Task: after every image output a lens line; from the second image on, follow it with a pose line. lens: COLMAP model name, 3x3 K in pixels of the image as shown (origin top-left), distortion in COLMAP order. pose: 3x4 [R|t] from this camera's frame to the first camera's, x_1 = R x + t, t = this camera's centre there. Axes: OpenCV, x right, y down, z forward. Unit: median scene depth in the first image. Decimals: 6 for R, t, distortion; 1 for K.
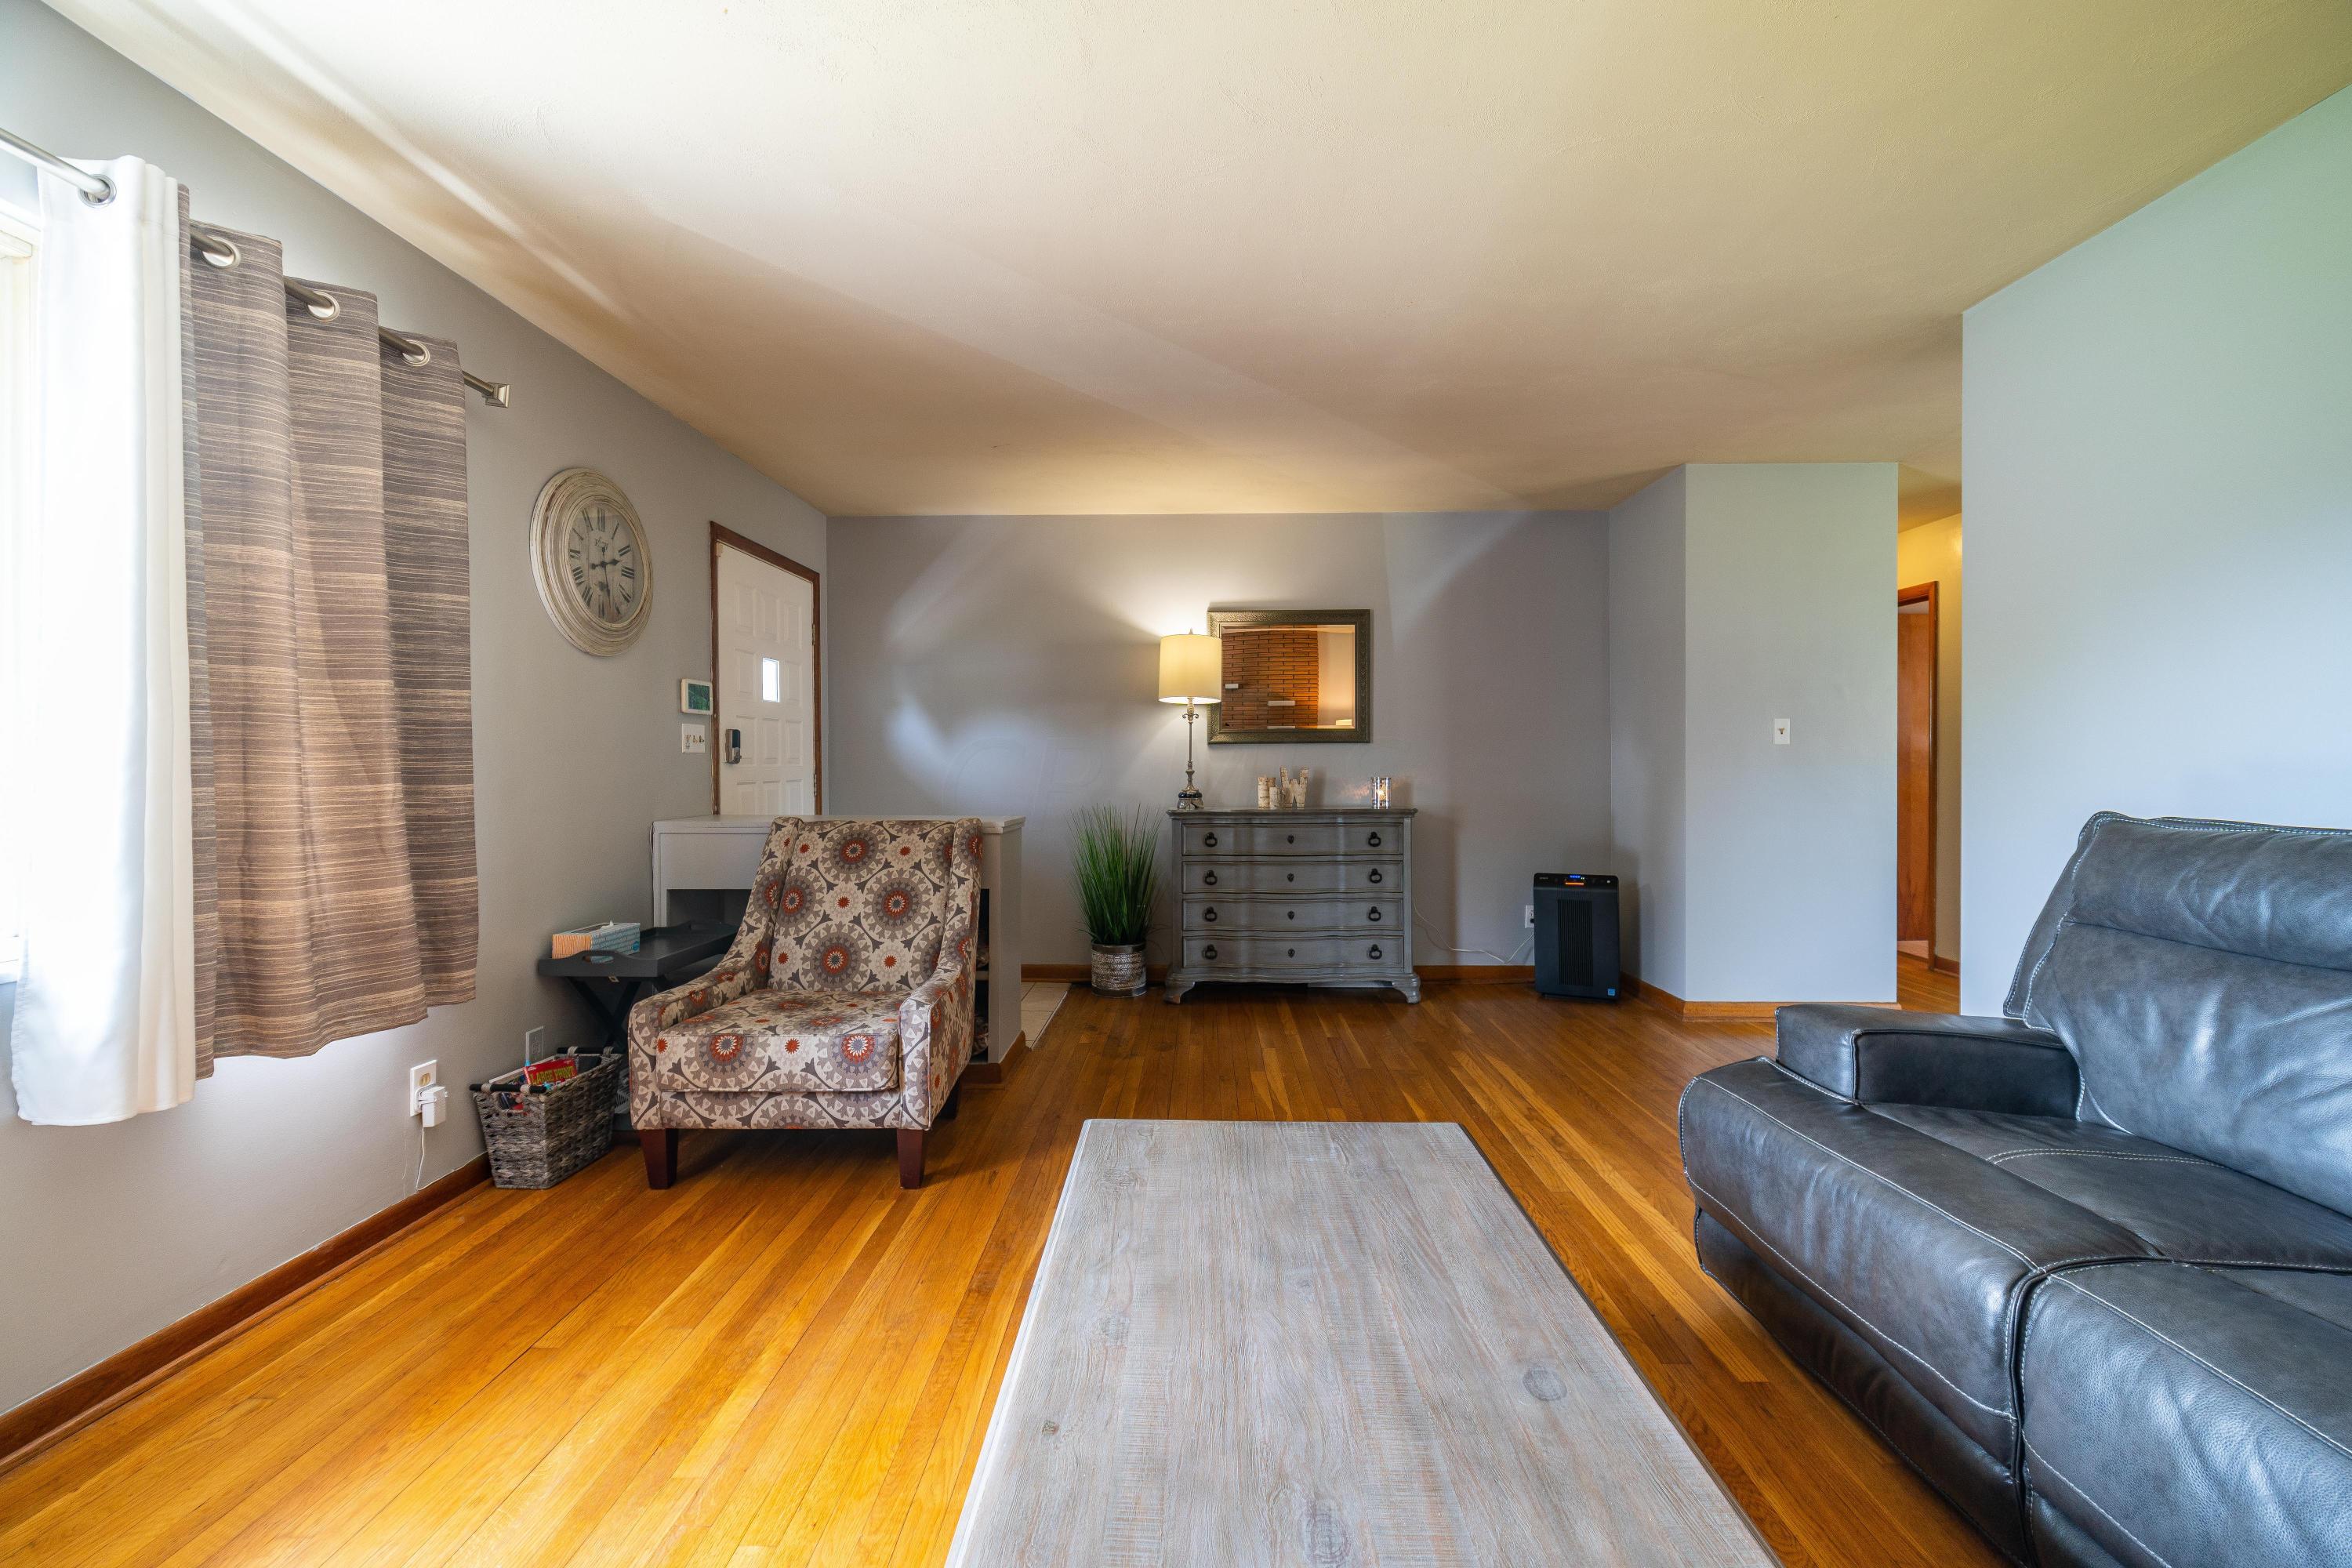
lens RADIAL K [[953.8, 0, 1183.9], [0, 953.8, 776.7], [0, 0, 1]] dist [0.000101, -0.000039]
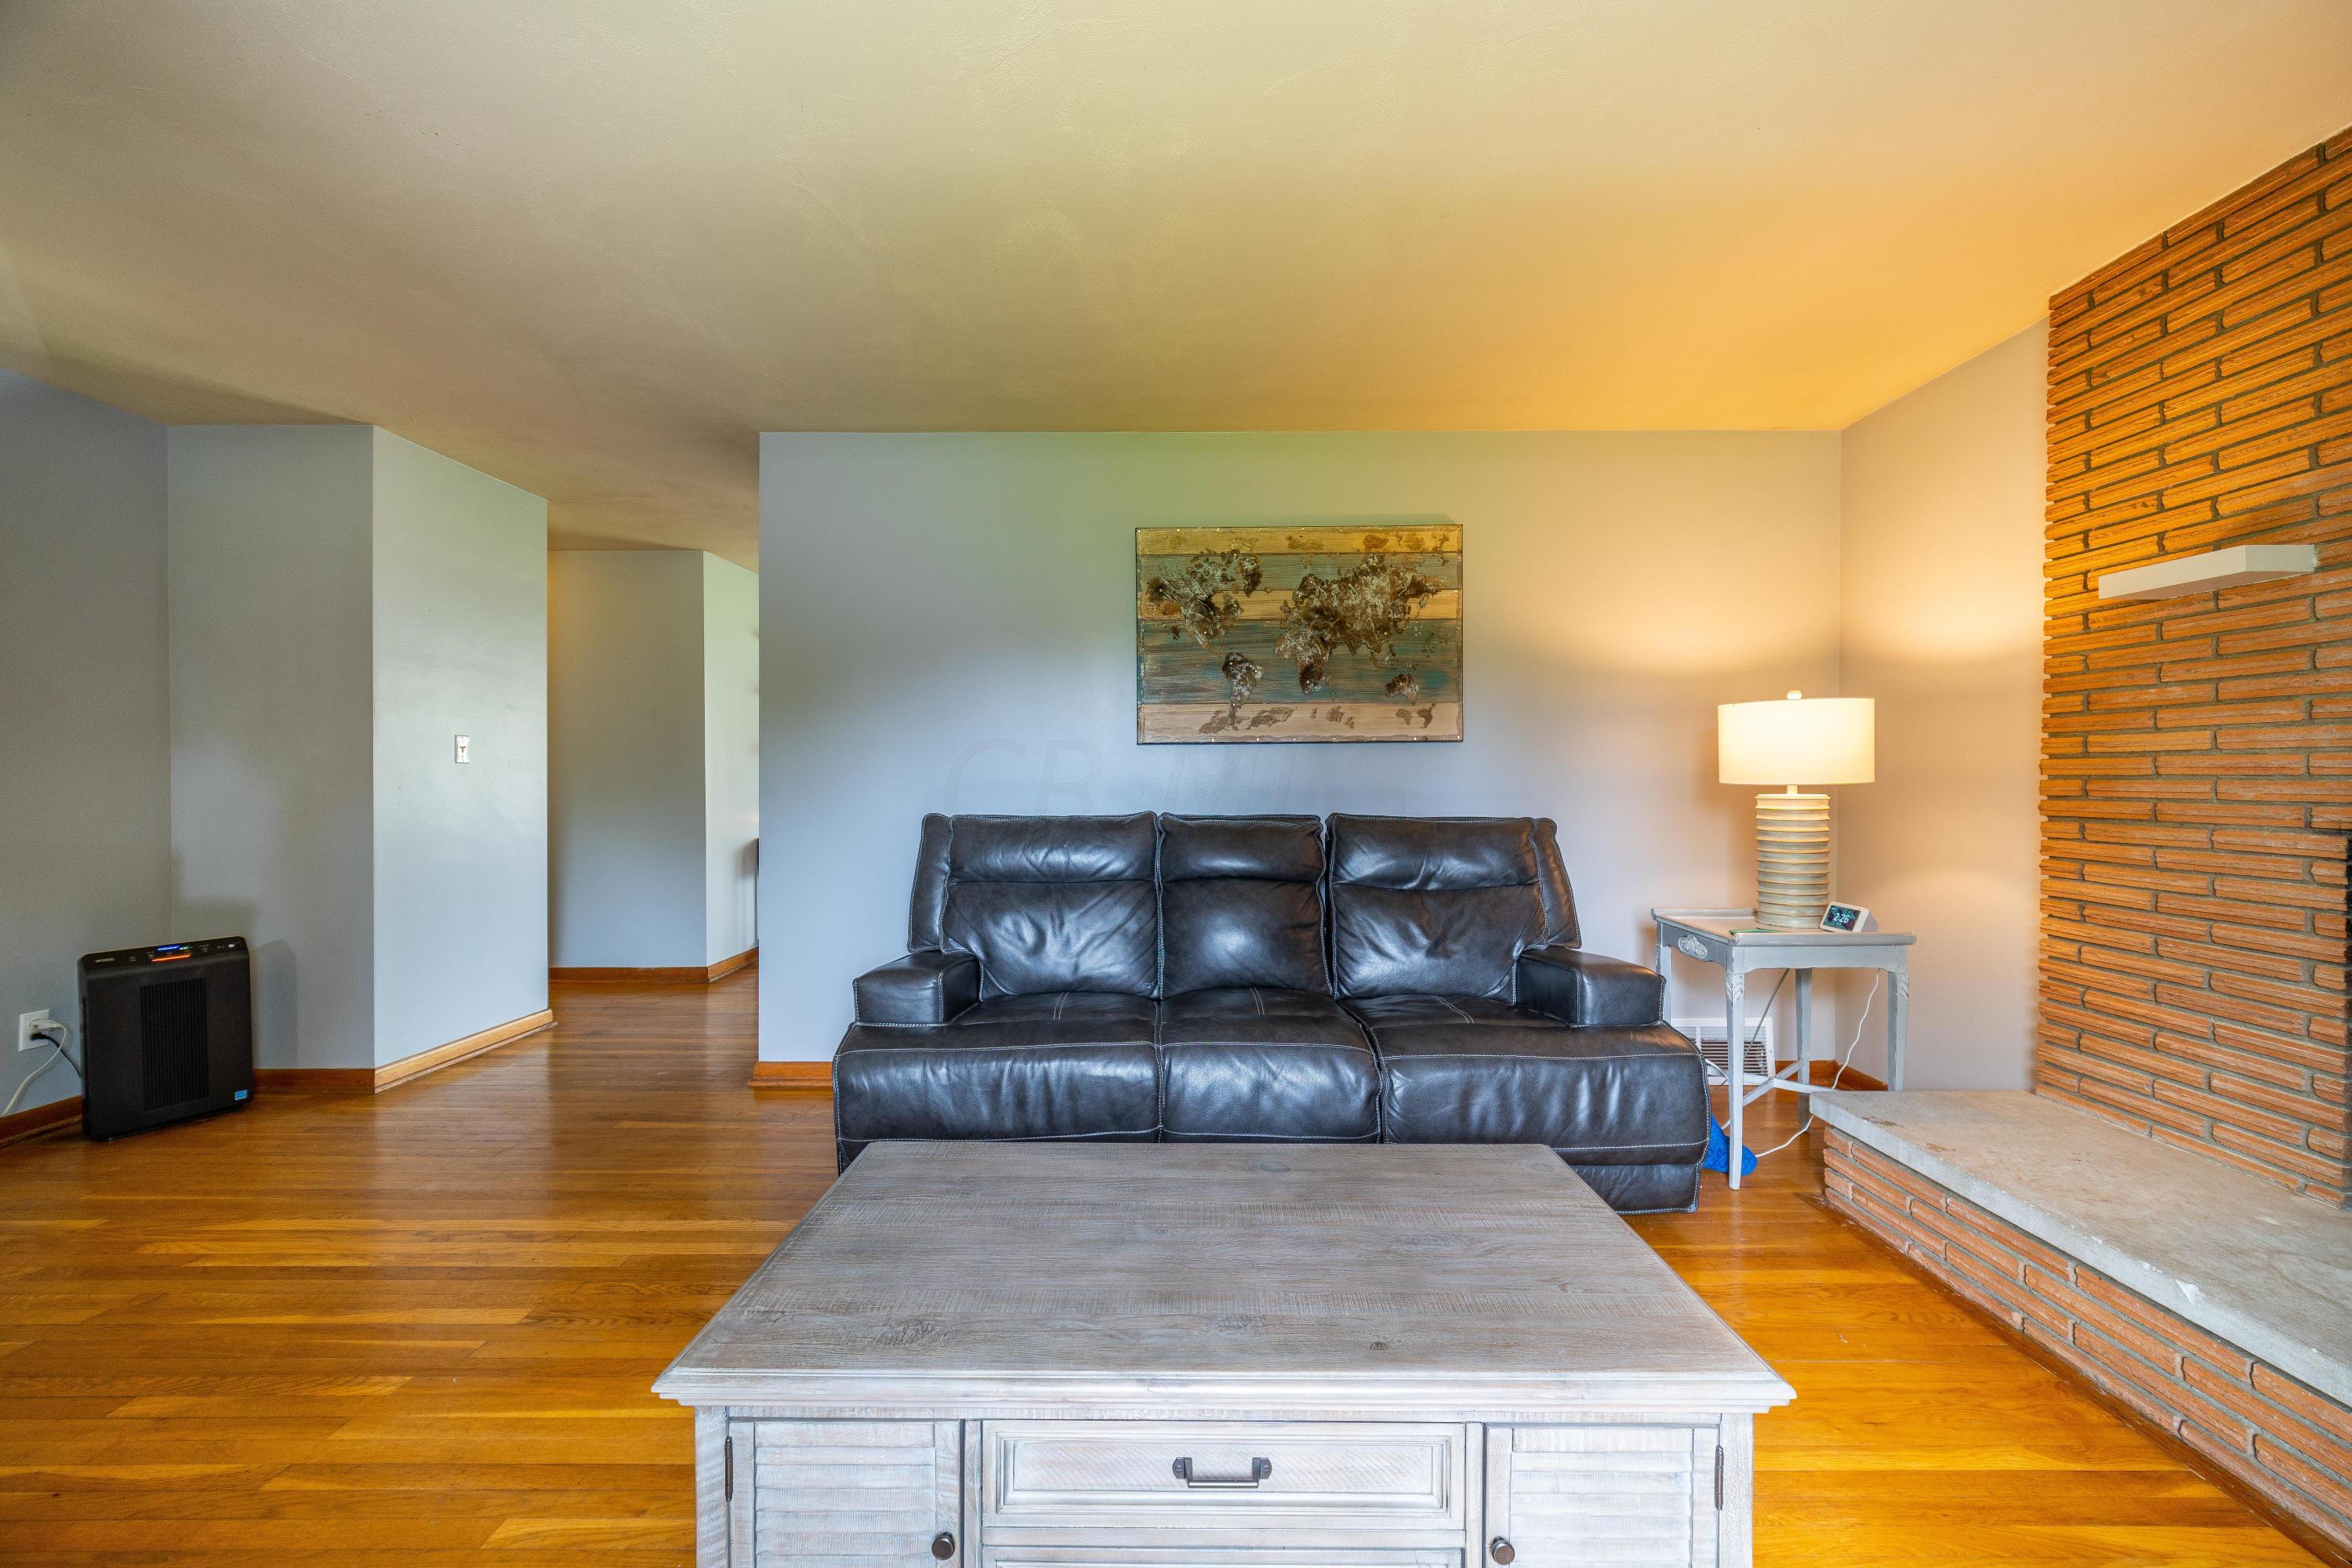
lens RADIAL K [[953.8, 0, 1183.9], [0, 953.8, 776.7], [0, 0, 1]] dist [0.000101, -0.000039]
pose [[-0.009127, 0.004520, 0.999948, -0.476226], [0.016974, 0.999846, -0.004364, -0.006336], [-0.999814, 0.016934, -0.009202, 0.446959]]
